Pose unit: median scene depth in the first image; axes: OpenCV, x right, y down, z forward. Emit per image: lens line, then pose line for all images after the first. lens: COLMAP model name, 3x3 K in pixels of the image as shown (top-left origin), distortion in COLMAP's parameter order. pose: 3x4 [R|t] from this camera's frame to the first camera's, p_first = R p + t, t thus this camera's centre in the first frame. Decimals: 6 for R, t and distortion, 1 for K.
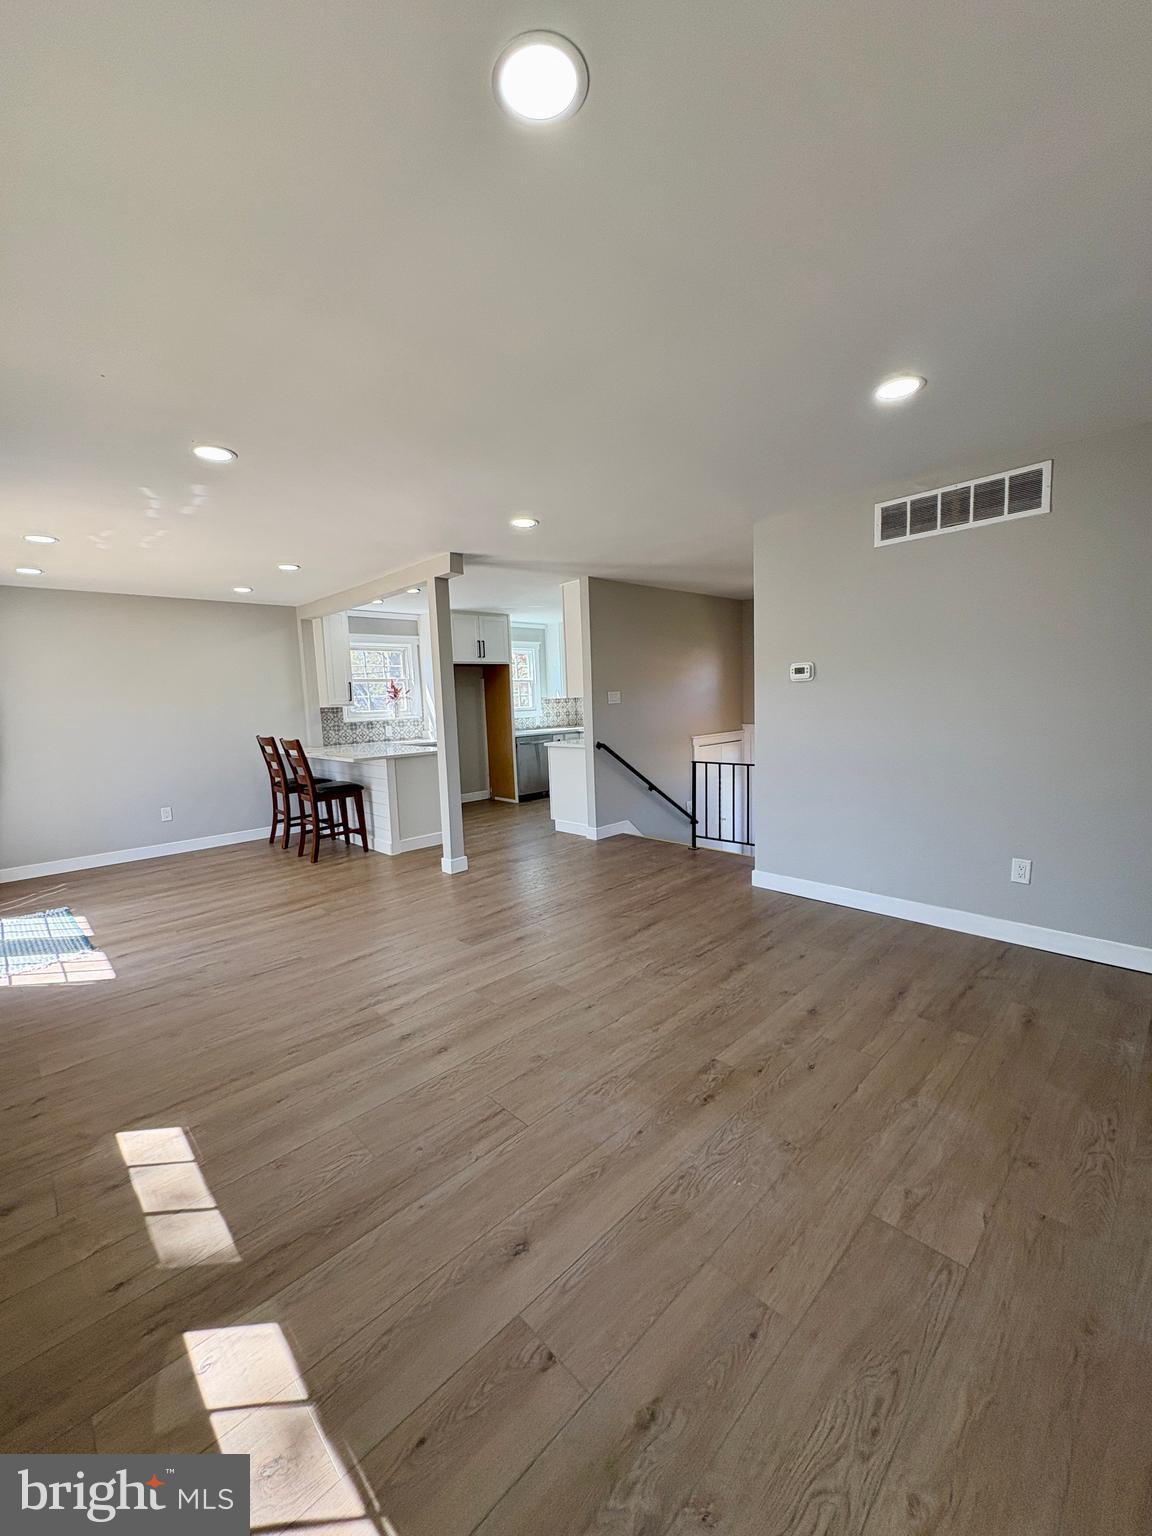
lens RADIAL K [[612.5, 0, 569.1], [0, 612.5, 774.2], [0, 0, 1]] dist [-0.006874, -0.000528]
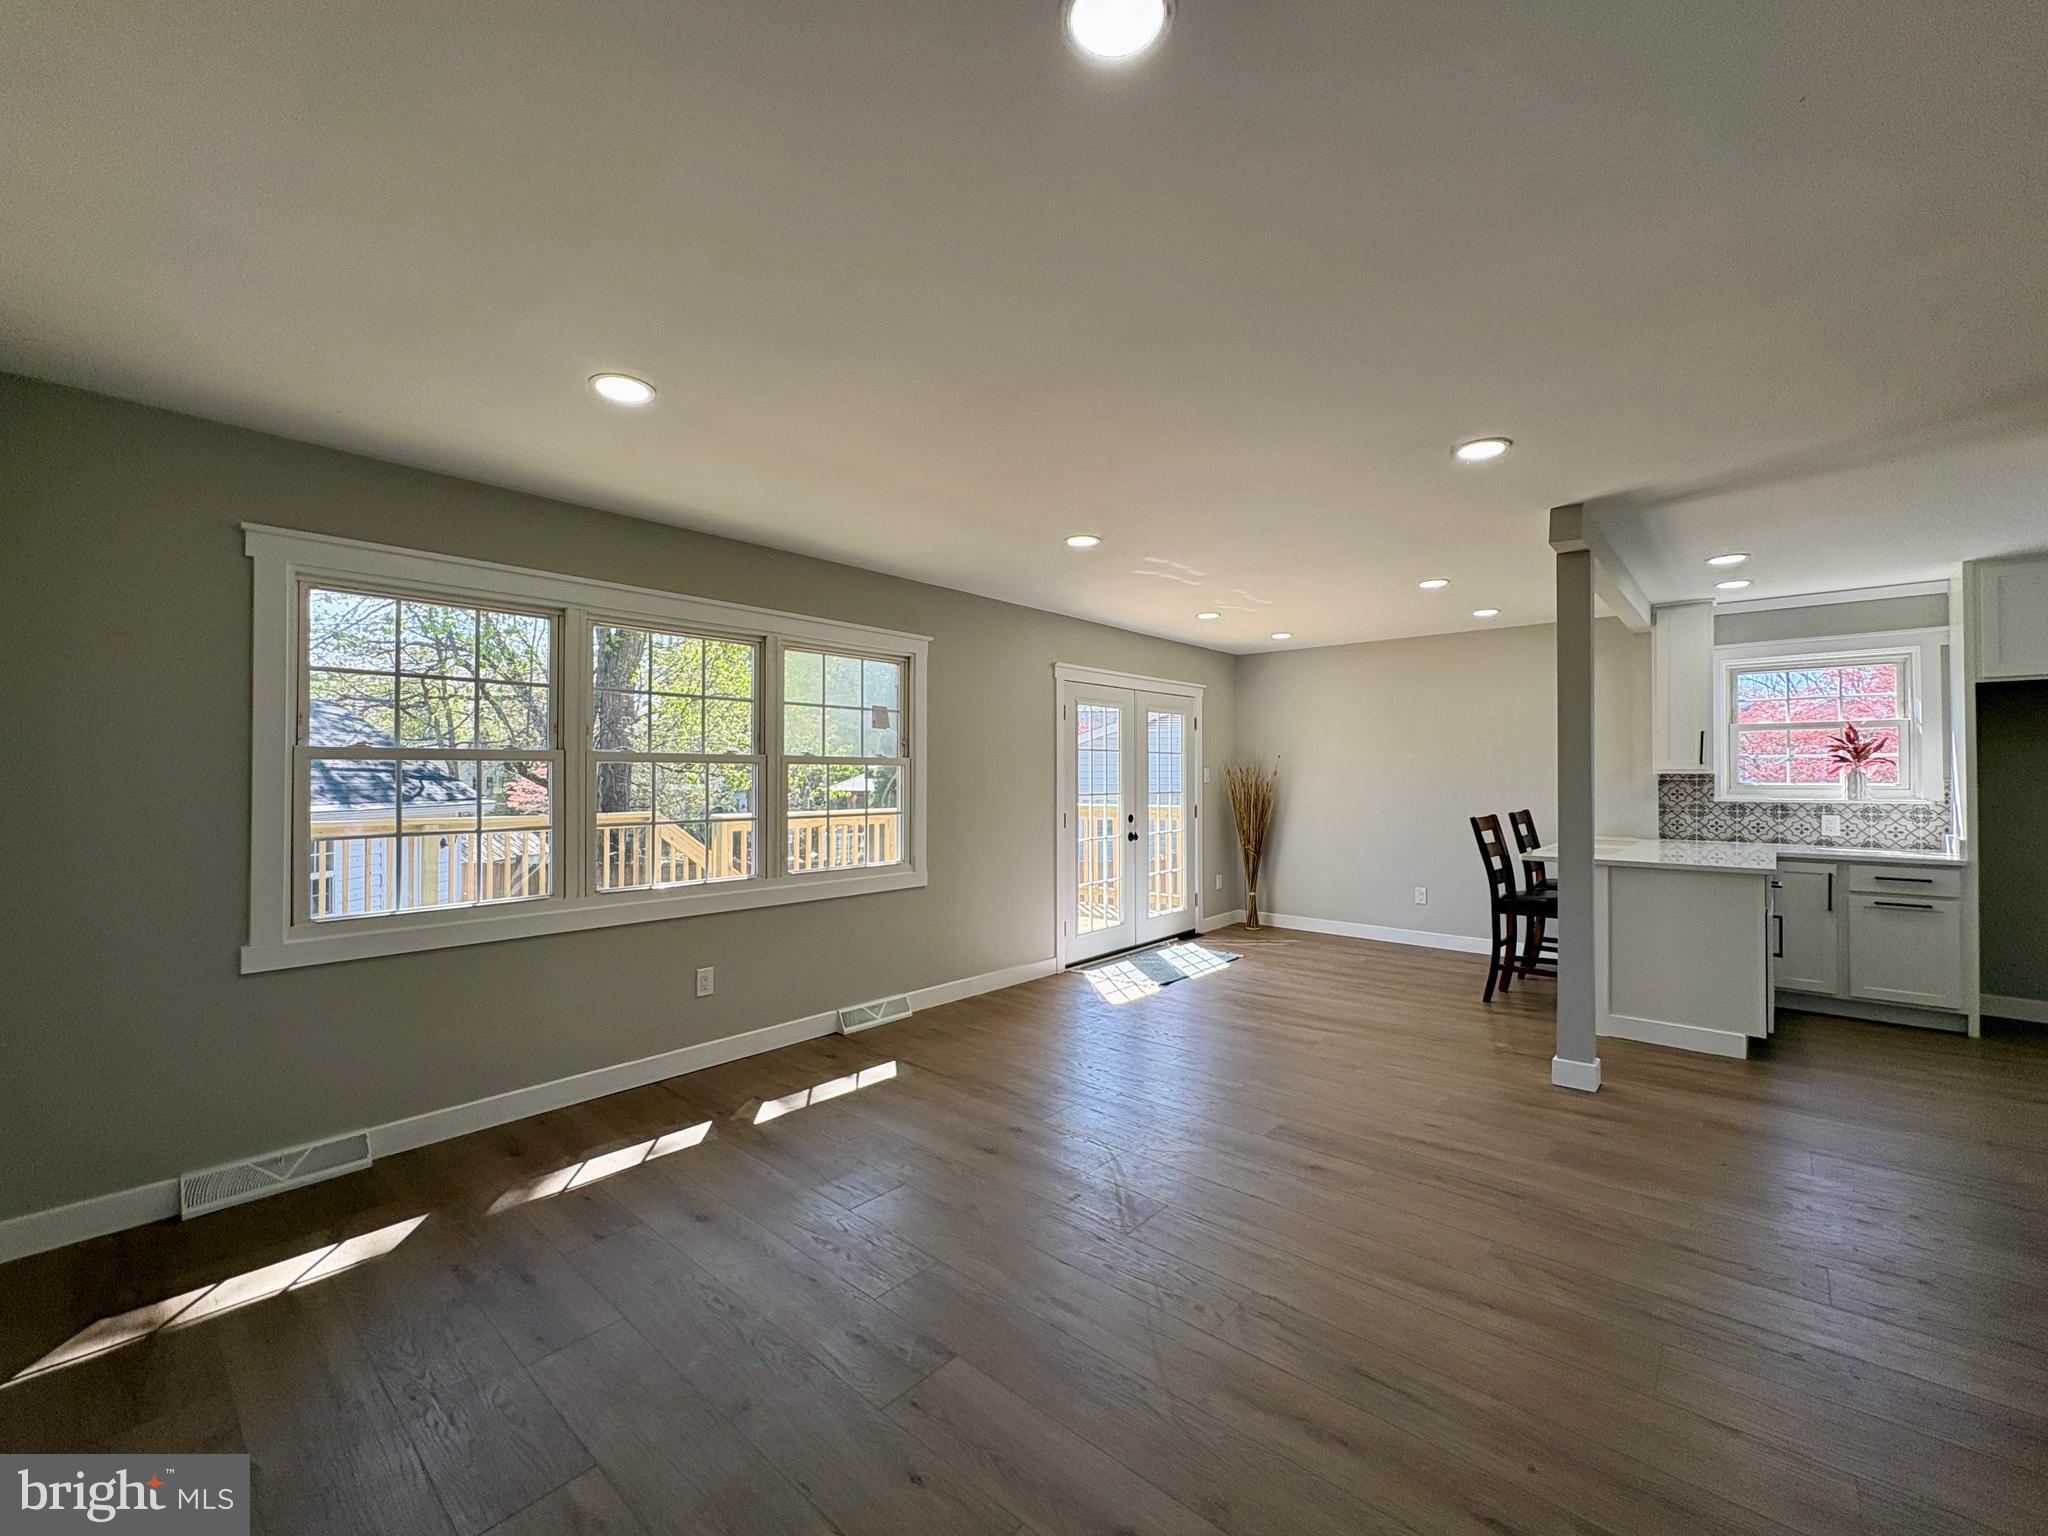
lens RADIAL K [[816.7, 0, 1013.3], [0, 816.7, 768.5], [0, 0, 1]] dist [-0.006874, -0.000528]
pose [[0.081048, 0.026257, -0.996364, 0.406991], [-0.125683, 0.991943, 0.015917, -0.055995], [0.988754, 0.123936, 0.083696, 0.356358]]
